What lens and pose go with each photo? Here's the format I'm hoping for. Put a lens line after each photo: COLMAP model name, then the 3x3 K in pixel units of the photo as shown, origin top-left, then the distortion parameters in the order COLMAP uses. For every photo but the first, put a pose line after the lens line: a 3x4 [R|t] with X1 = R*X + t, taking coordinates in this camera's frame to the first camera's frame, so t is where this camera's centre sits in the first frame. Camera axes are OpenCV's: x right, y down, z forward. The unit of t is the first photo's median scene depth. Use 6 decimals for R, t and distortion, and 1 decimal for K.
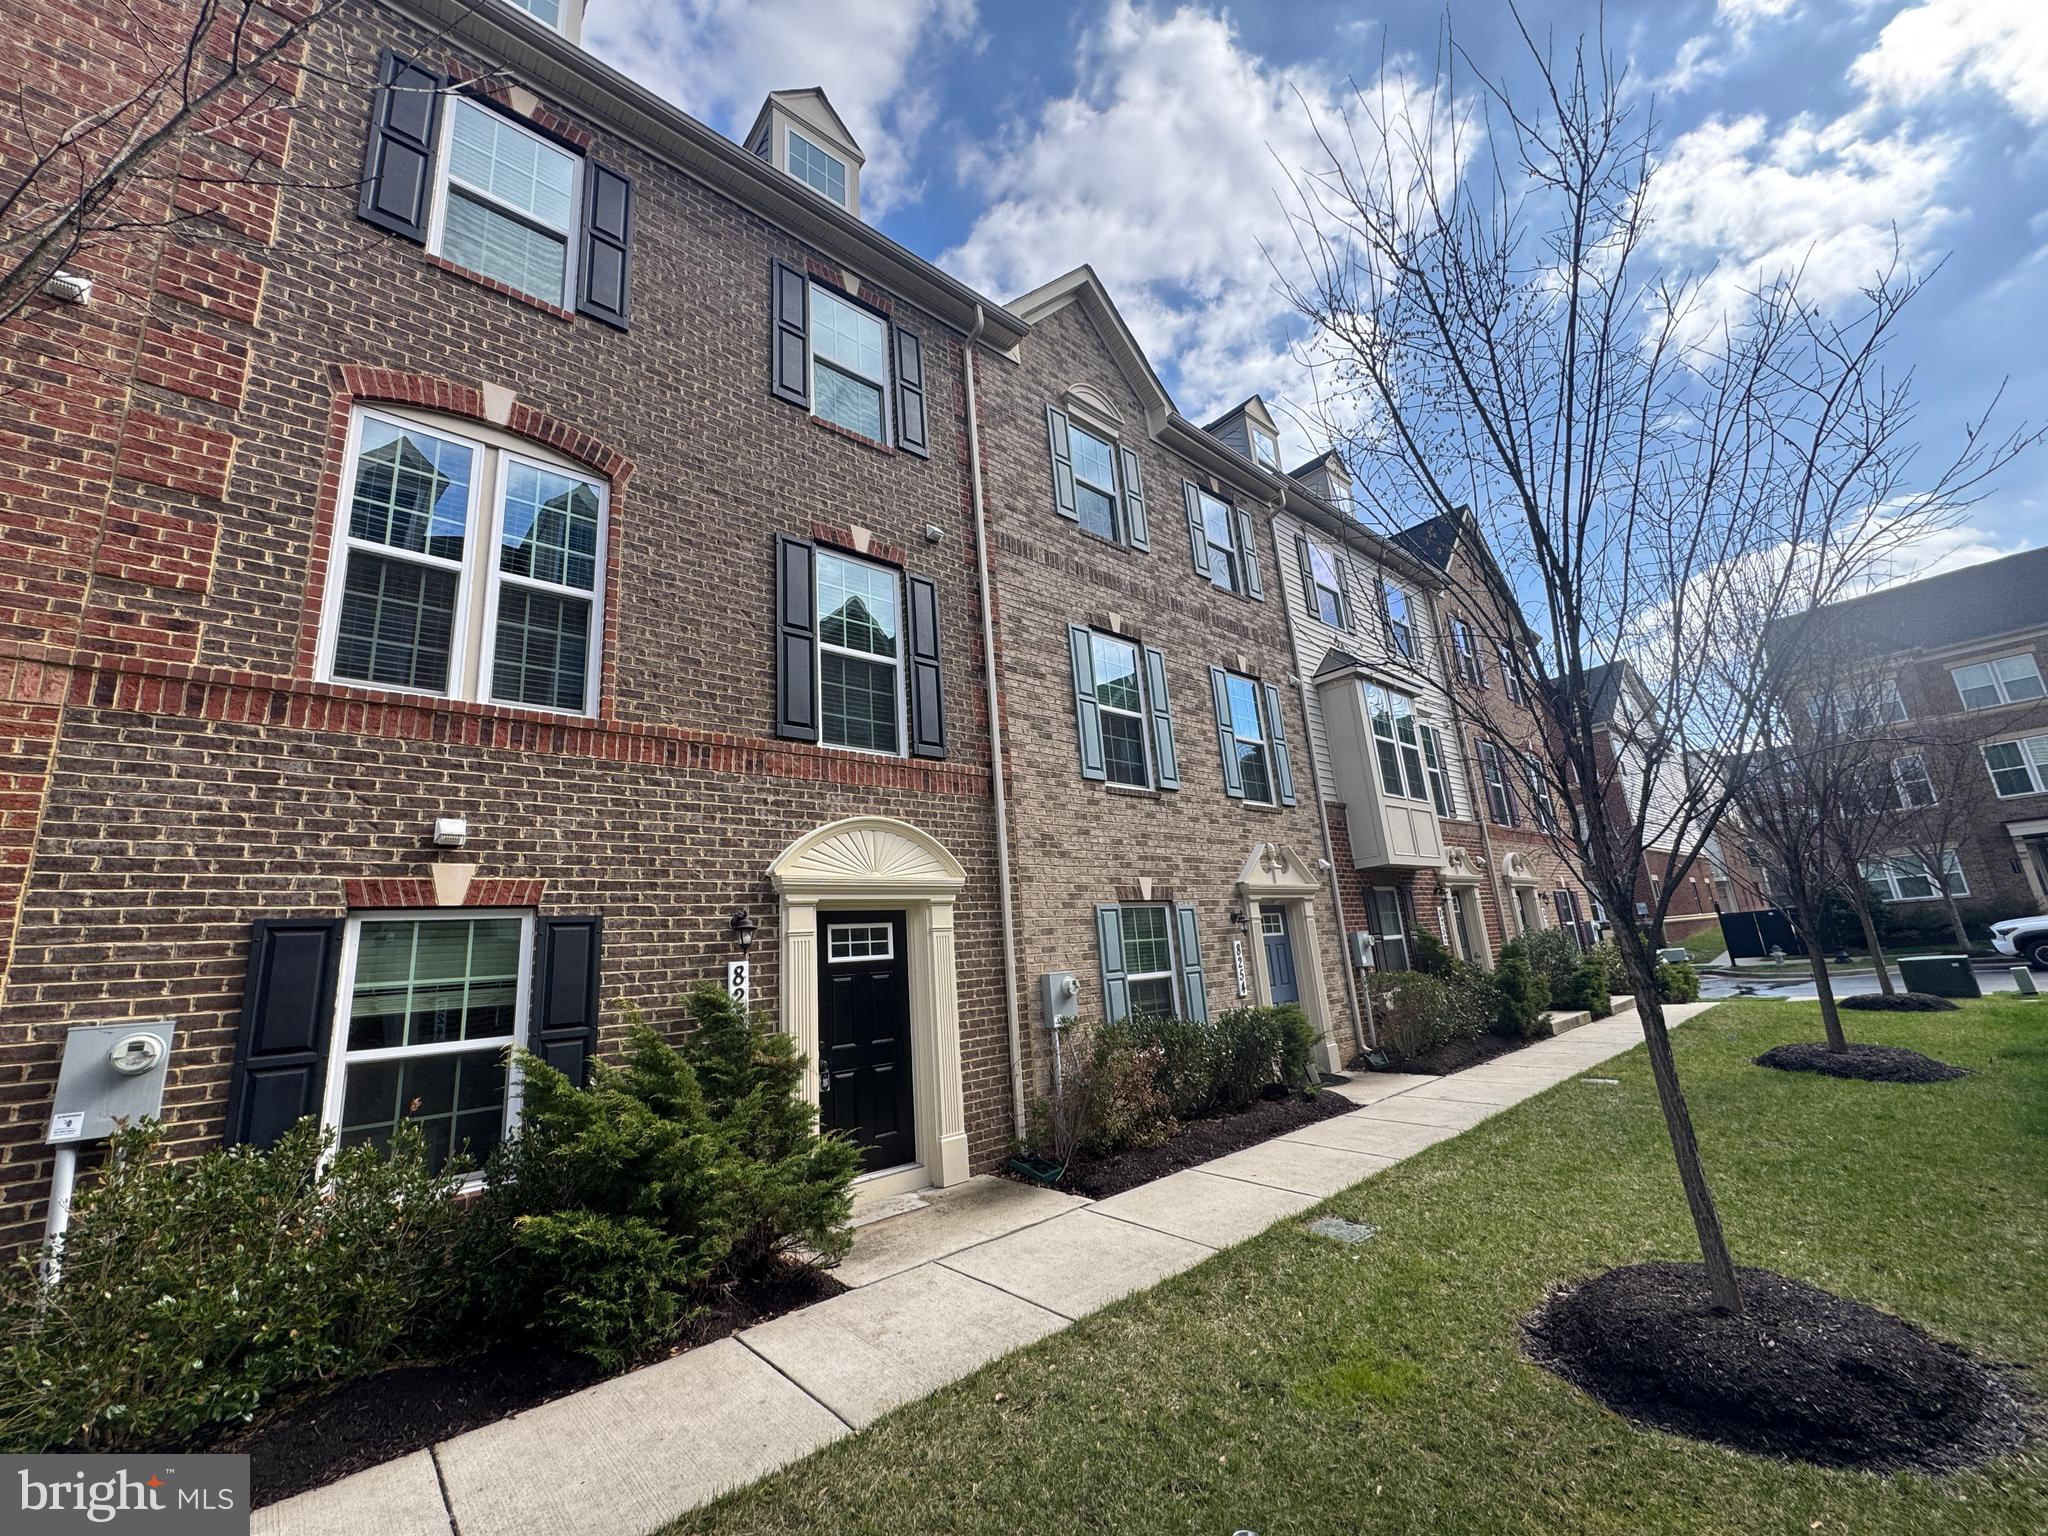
lens RADIAL K [[815.7, 0, 1025.7], [0, 815.7, 766.0], [0, 0, 1]] dist [-0.004632, 0.000145]
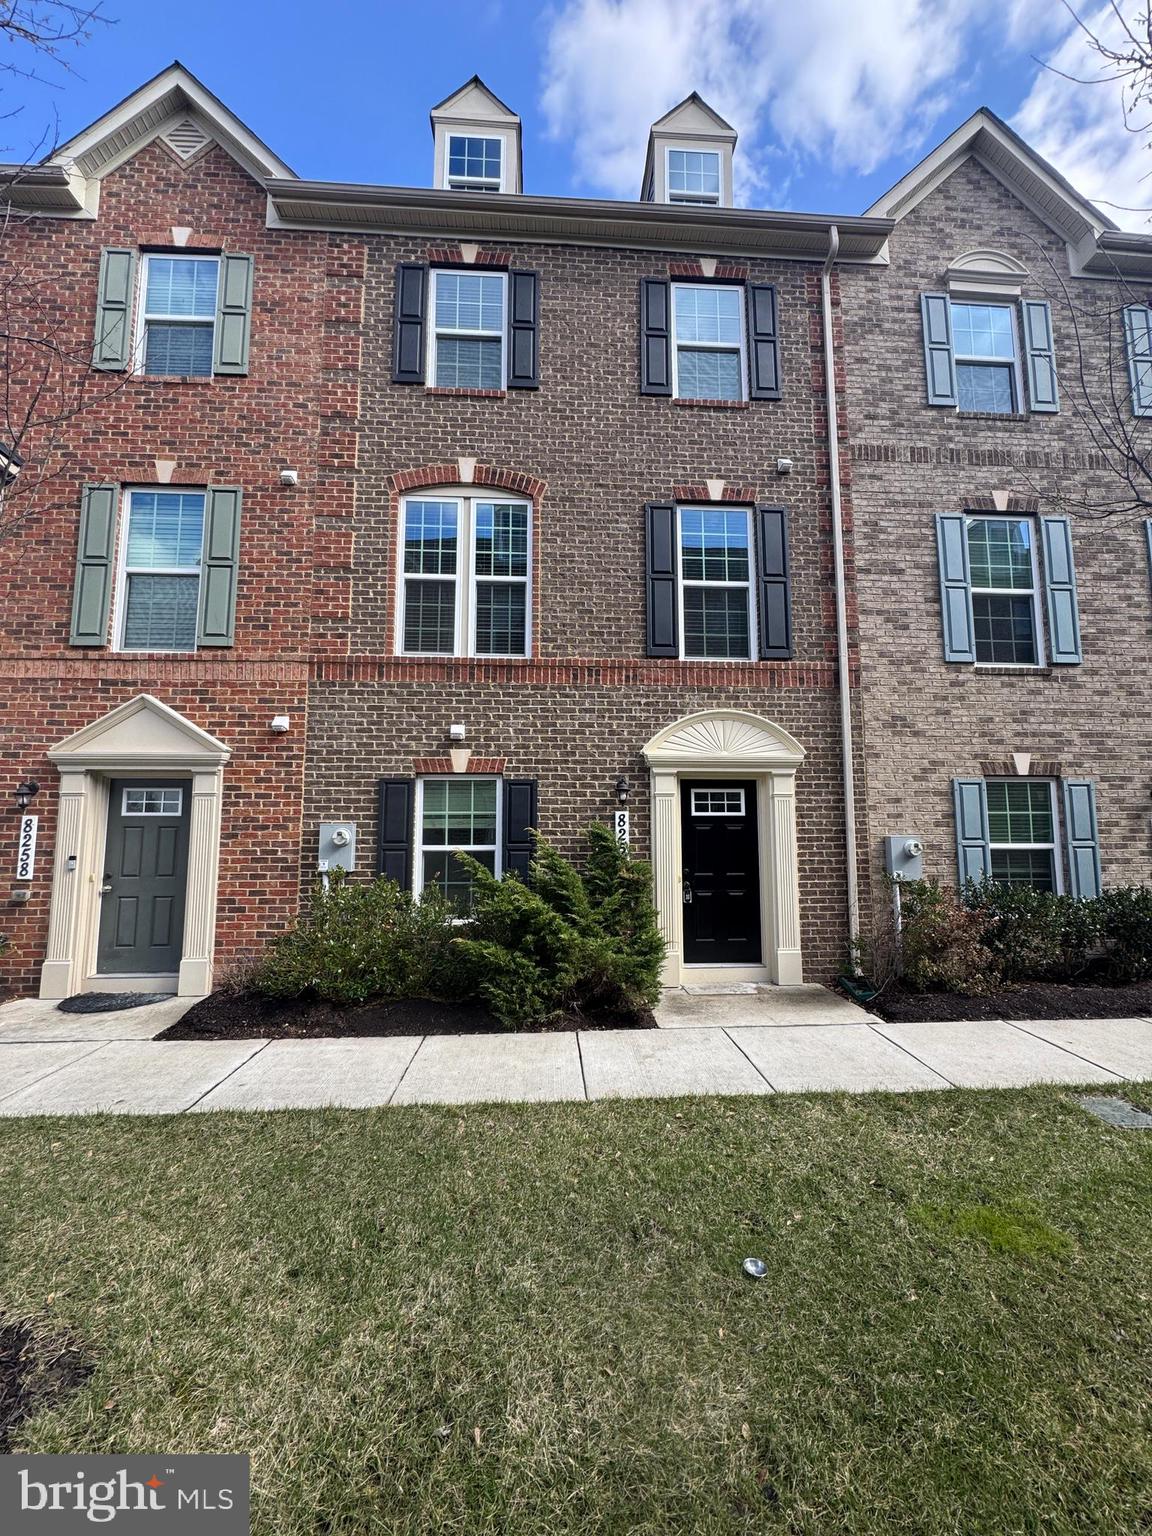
lens RADIAL K [[611.8, 0, 580.7], [0, 611.8, 769.4], [0, 0, 1]] dist [-0.004632, 0.000145]
pose [[0.785506, 0.013406, -0.618708, 0.258838], [0.089776, 0.986721, 0.135359, 0.003178], [0.612307, -0.161871, 0.773872, 0.080543]]
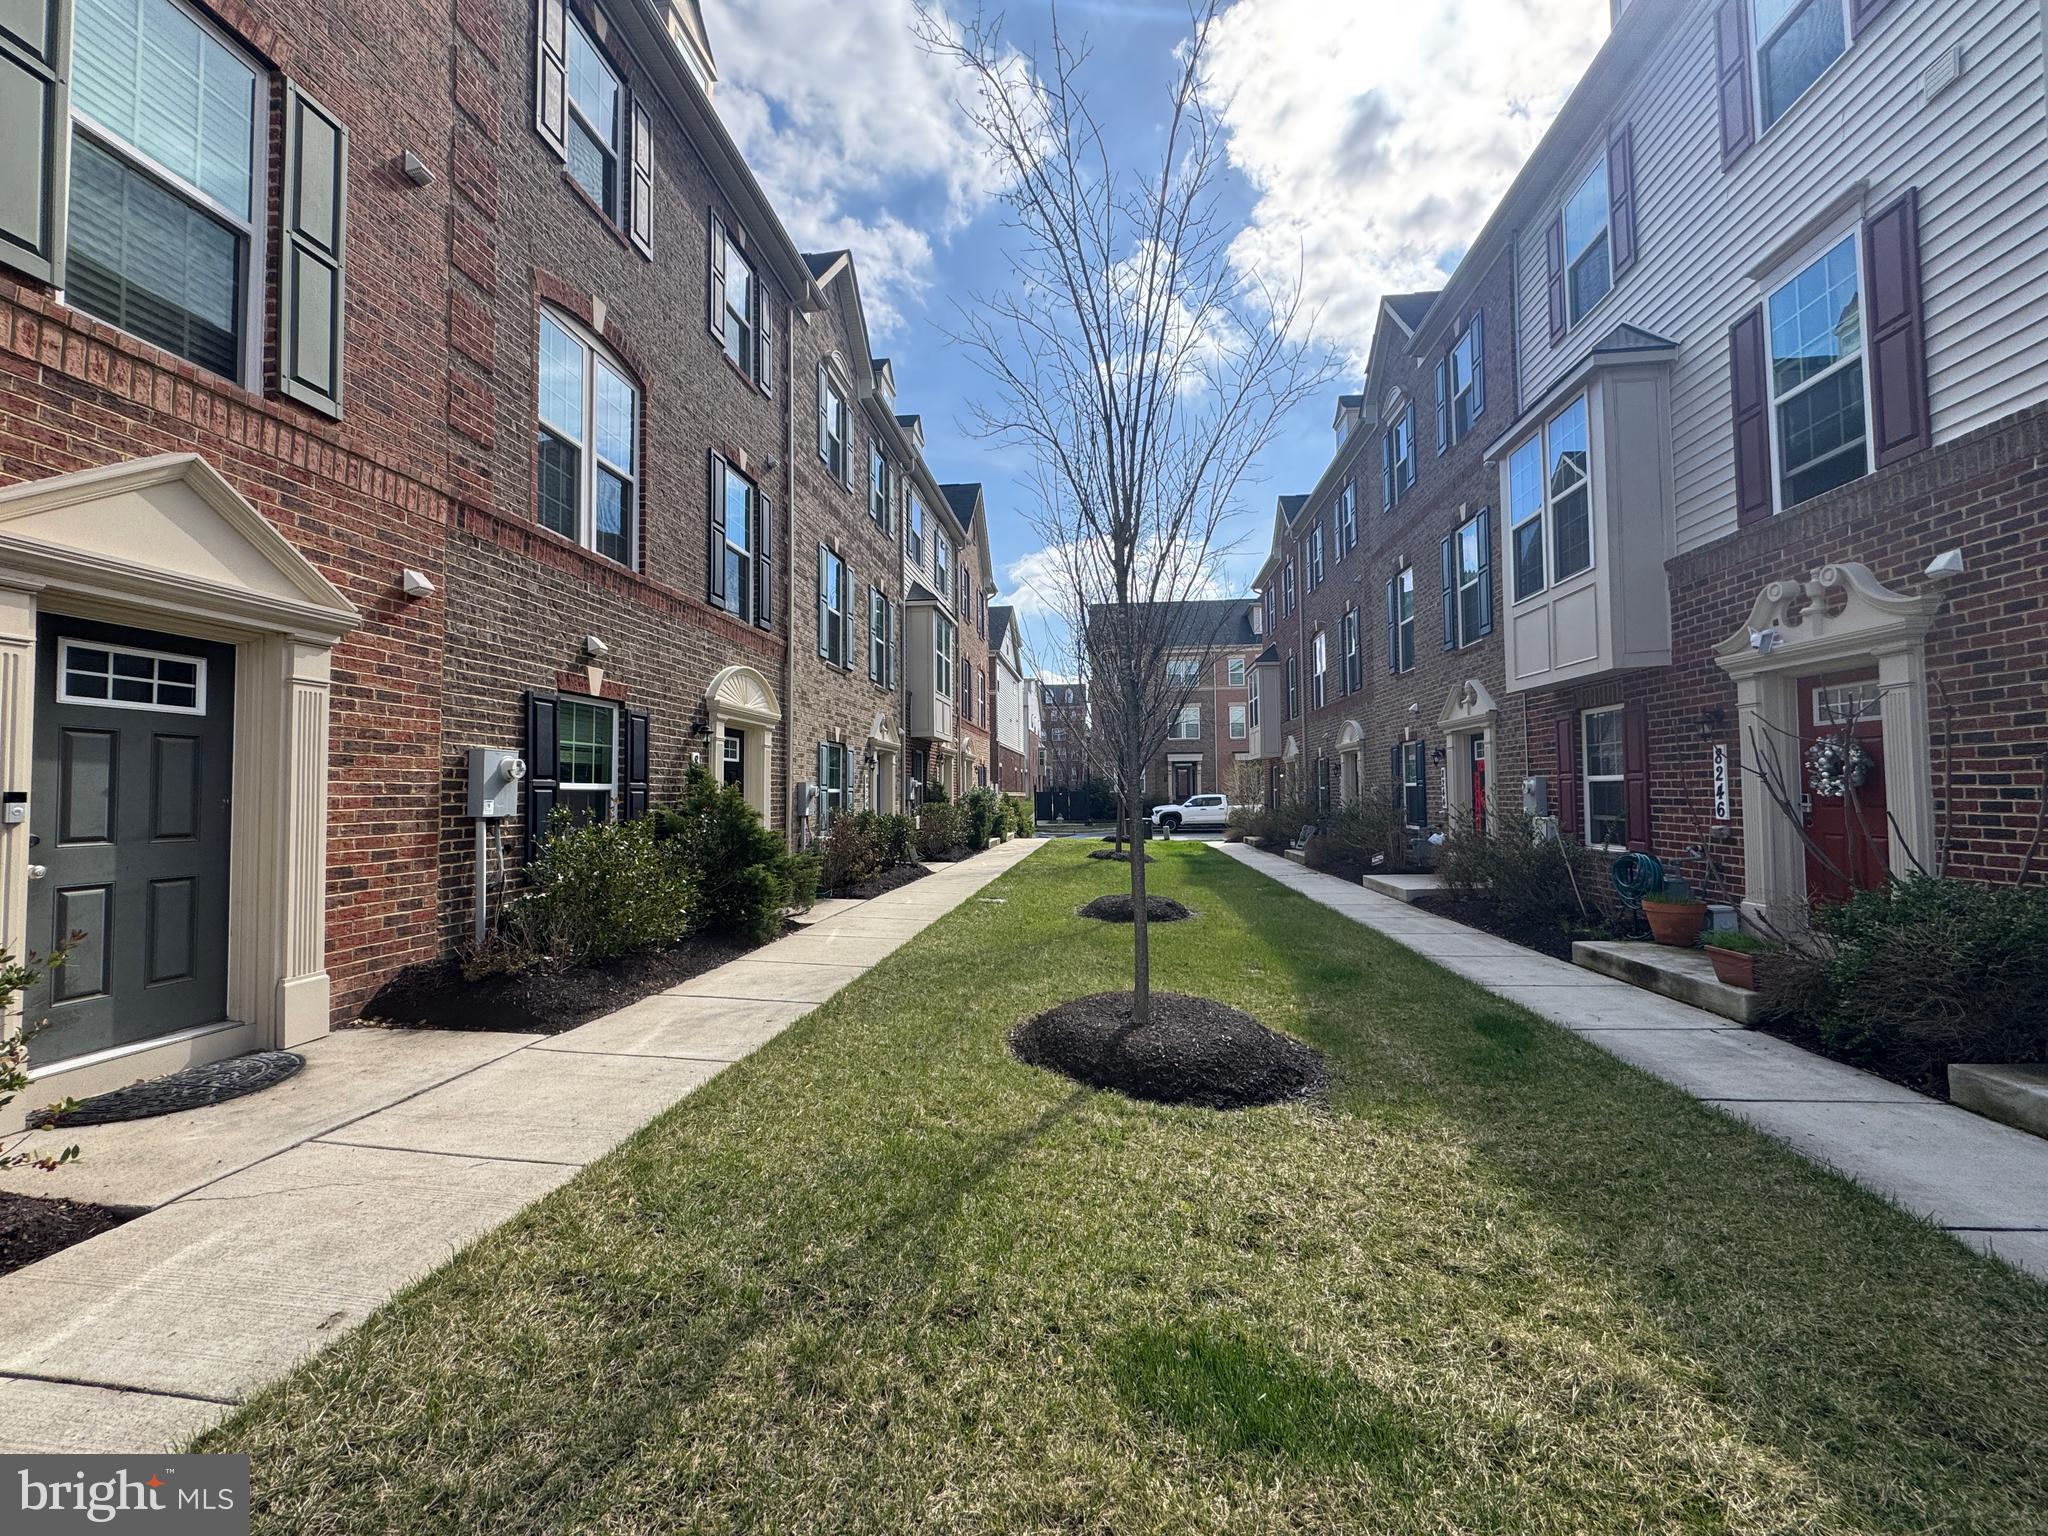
lens RADIAL K [[815.7, 0, 1017.8], [0, 815.7, 766.8], [0, 0, 1]] dist [-0.004632, 0.000145]
pose [[0.746242, 0.094463, 0.658938, -0.815676], [-0.206986, 0.973738, 0.094819, -0.003217], [-0.632676, -0.207149, 0.746197, -0.475626]]
